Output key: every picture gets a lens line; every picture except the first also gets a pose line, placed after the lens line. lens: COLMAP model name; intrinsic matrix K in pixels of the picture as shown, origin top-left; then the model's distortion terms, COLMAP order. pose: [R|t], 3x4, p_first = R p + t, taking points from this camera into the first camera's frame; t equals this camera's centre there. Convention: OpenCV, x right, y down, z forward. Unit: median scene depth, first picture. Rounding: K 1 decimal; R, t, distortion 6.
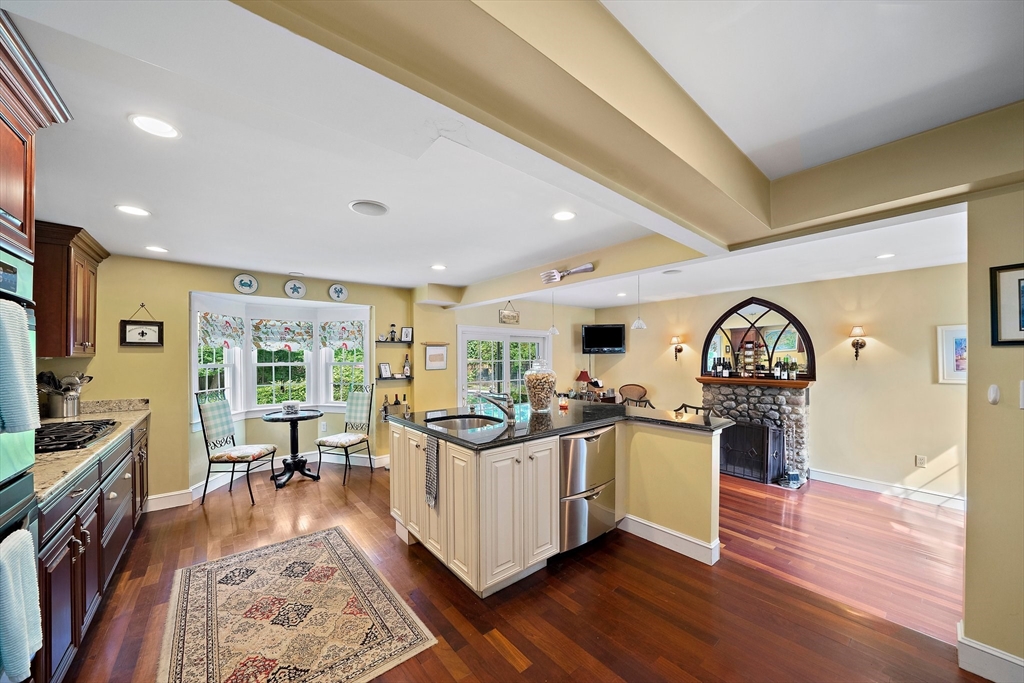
lens RADIAL K [[357.8, 0, 516.2], [0, 357.8, 354.9], [0, 0, 1]] dist [-0.016079, 0.000080]
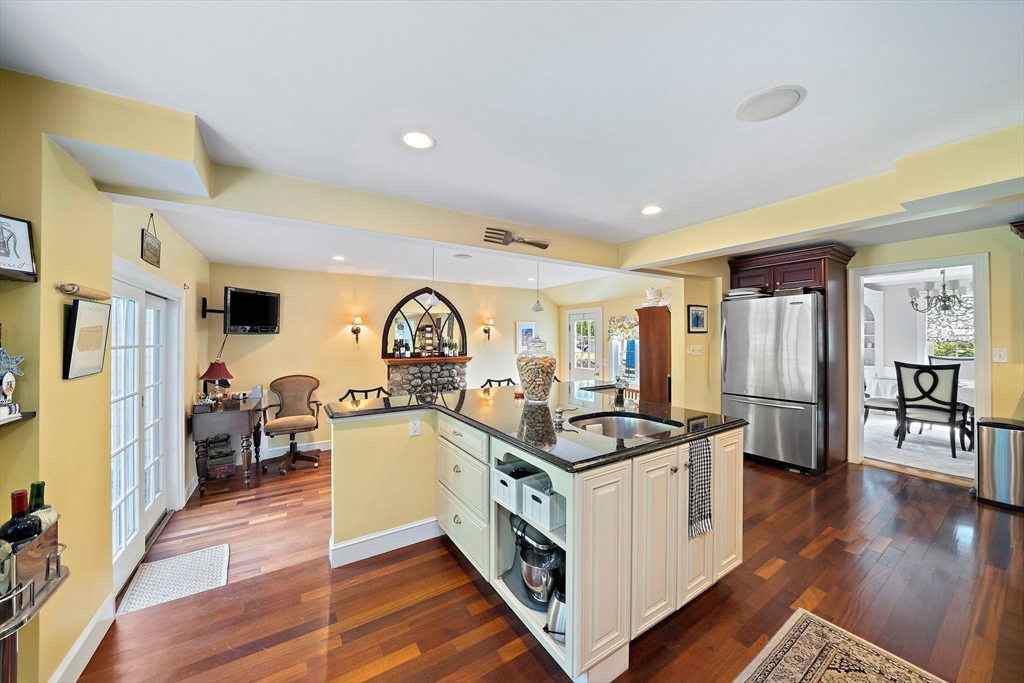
lens RADIAL K [[357.6, 0, 512.0], [0, 357.6, 341.5], [0, 0, 1]] dist [-0.016062, 0.000199]
pose [[0.126977, -0.004617, 0.991895, -0.476053], [-0.001695, 0.999987, 0.004871, 0.008491], [-0.991904, -0.002300, 0.126967, 0.603917]]
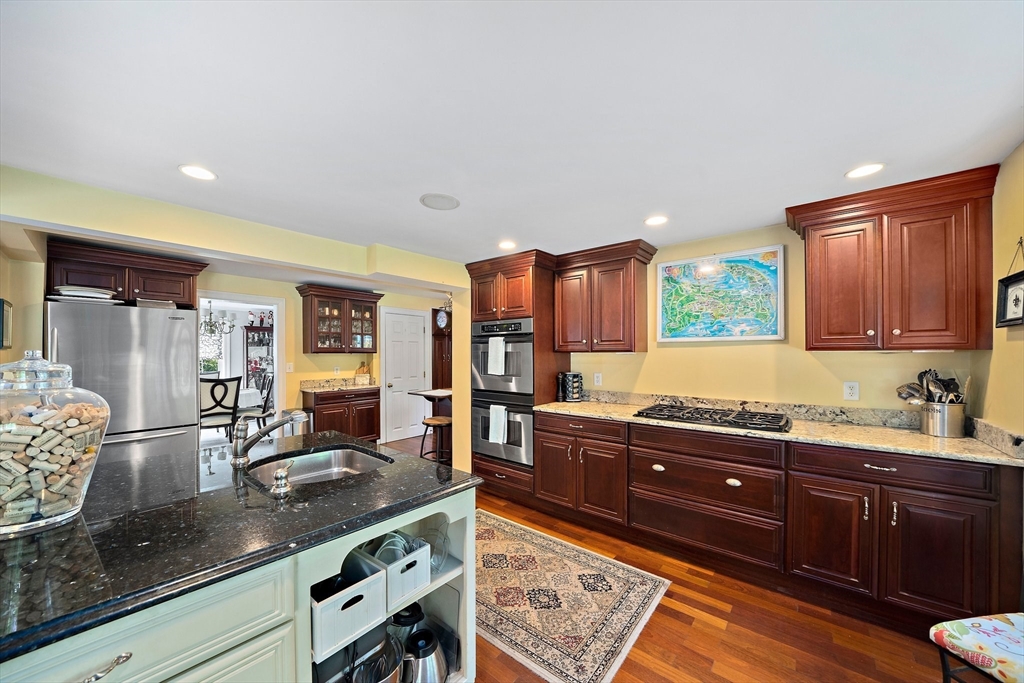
lens RADIAL K [[357.8, 0, 516.2], [0, 357.8, 354.9], [0, 0, 1]] dist [-0.016079, 0.000080]
pose [[-0.984324, 0.005164, -0.176293, -0.190975], [0.006003, 0.999973, -0.004225, 0.007644], [0.176267, -0.005217, -0.984329, 0.872492]]
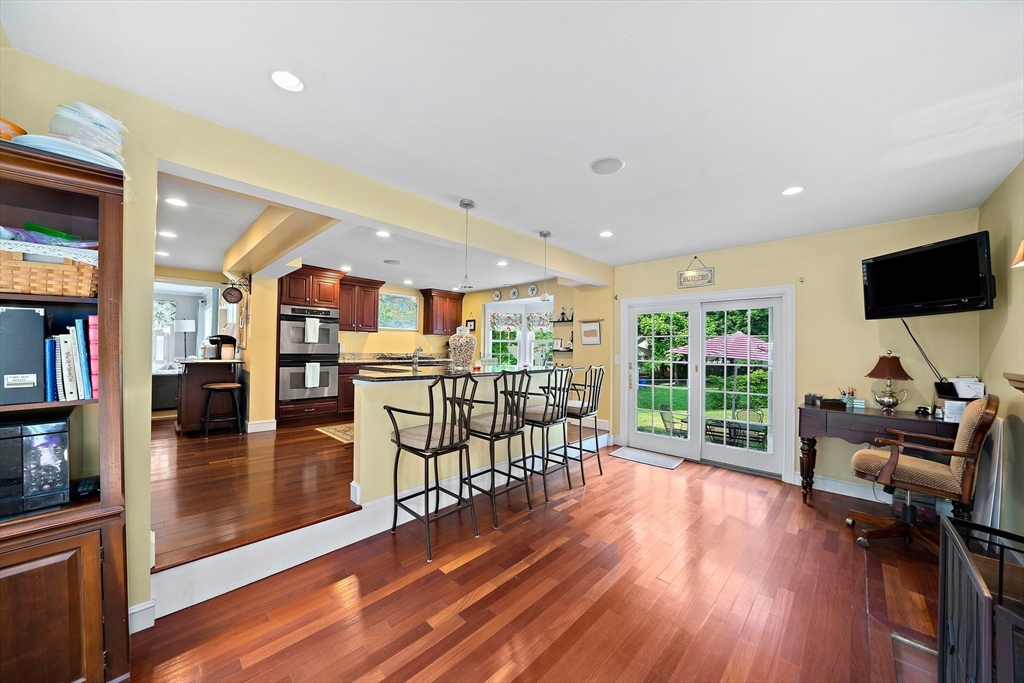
lens RADIAL K [[357.8, 0, 516.2], [0, 357.8, 354.9], [0, 0, 1]] dist [-0.016079, 0.000080]
pose [[0.120978, 0.021299, -0.992427, 0.819710], [-0.006899, 0.999764, 0.020615, 0.051666], [0.992631, 0.004353, 0.121097, 0.657580]]
